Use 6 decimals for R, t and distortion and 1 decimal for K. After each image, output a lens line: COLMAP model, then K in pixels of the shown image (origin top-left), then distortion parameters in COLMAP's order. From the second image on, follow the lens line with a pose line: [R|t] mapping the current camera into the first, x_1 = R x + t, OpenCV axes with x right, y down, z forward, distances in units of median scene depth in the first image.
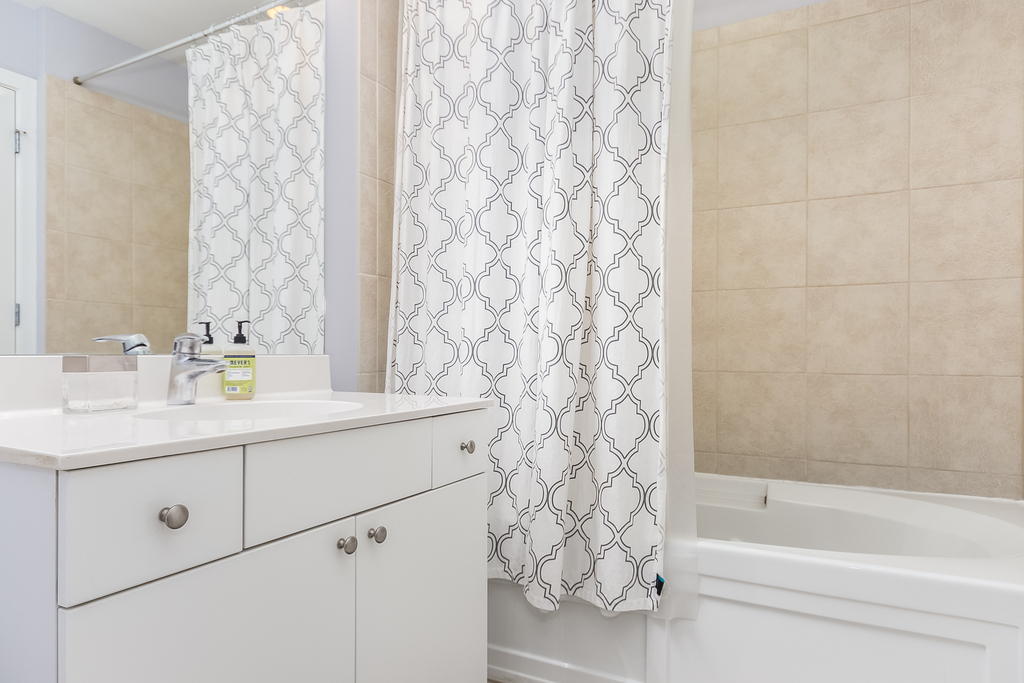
lens RADIAL K [[640.9, 0, 511.7], [0, 640.9, 363.5], [0, 0, 1]] dist [-0.002100, 0.000246]
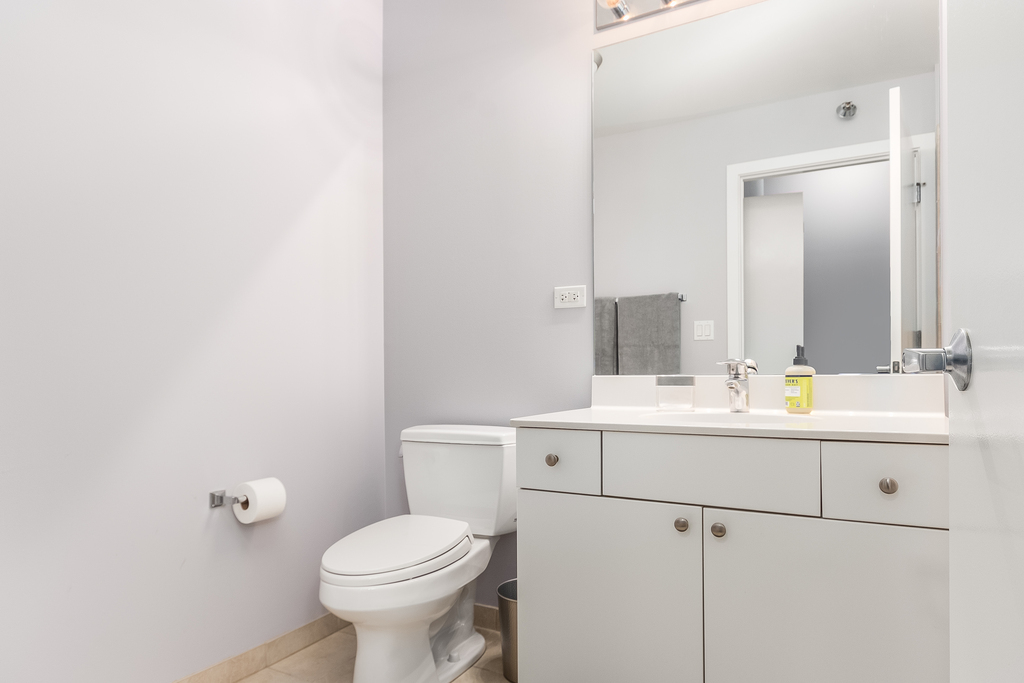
lens RADIAL K [[640.9, 0, 511.7], [0, 640.9, 363.5], [0, 0, 1]] dist [-0.002100, 0.000246]
pose [[-0.006694, -0.016897, -0.999835, 0.832244], [-0.014344, 0.999756, -0.016800, -0.007718], [0.999875, 0.014229, -0.006934, 0.547415]]
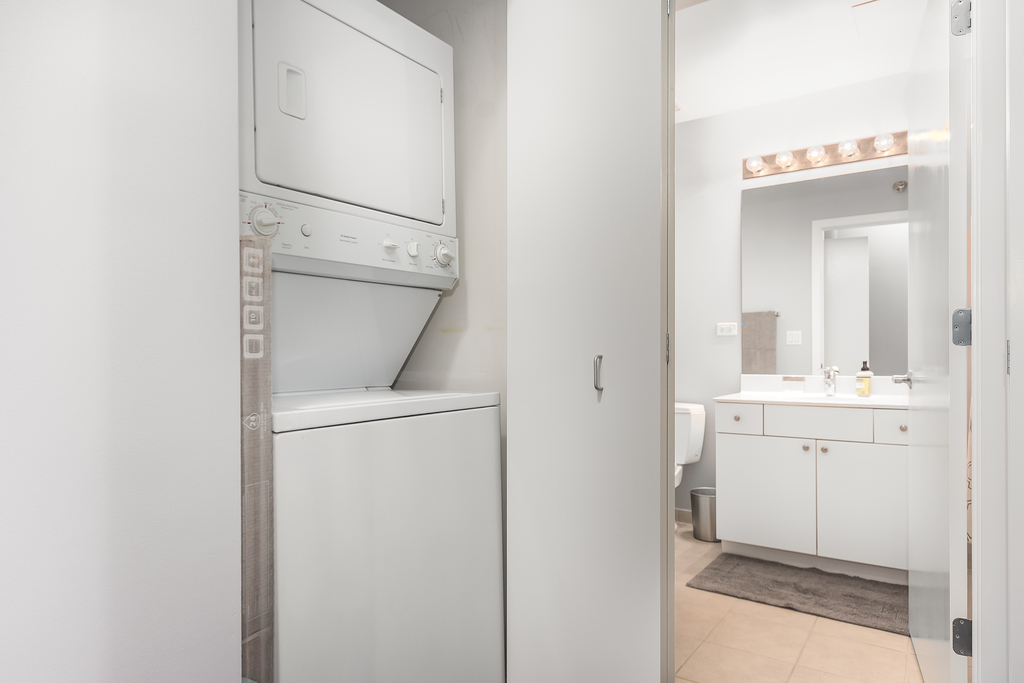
lens RADIAL K [[630.3, 0, 512.0], [0, 630.3, 341.5], [0, 0, 1]] dist [-0.000311, -0.000703]
pose [[-0.101903, -0.028623, -0.994382, 2.074879], [-0.019425, 0.999453, -0.026779, -0.058142], [0.994605, 0.016587, -0.102403, 0.024207]]
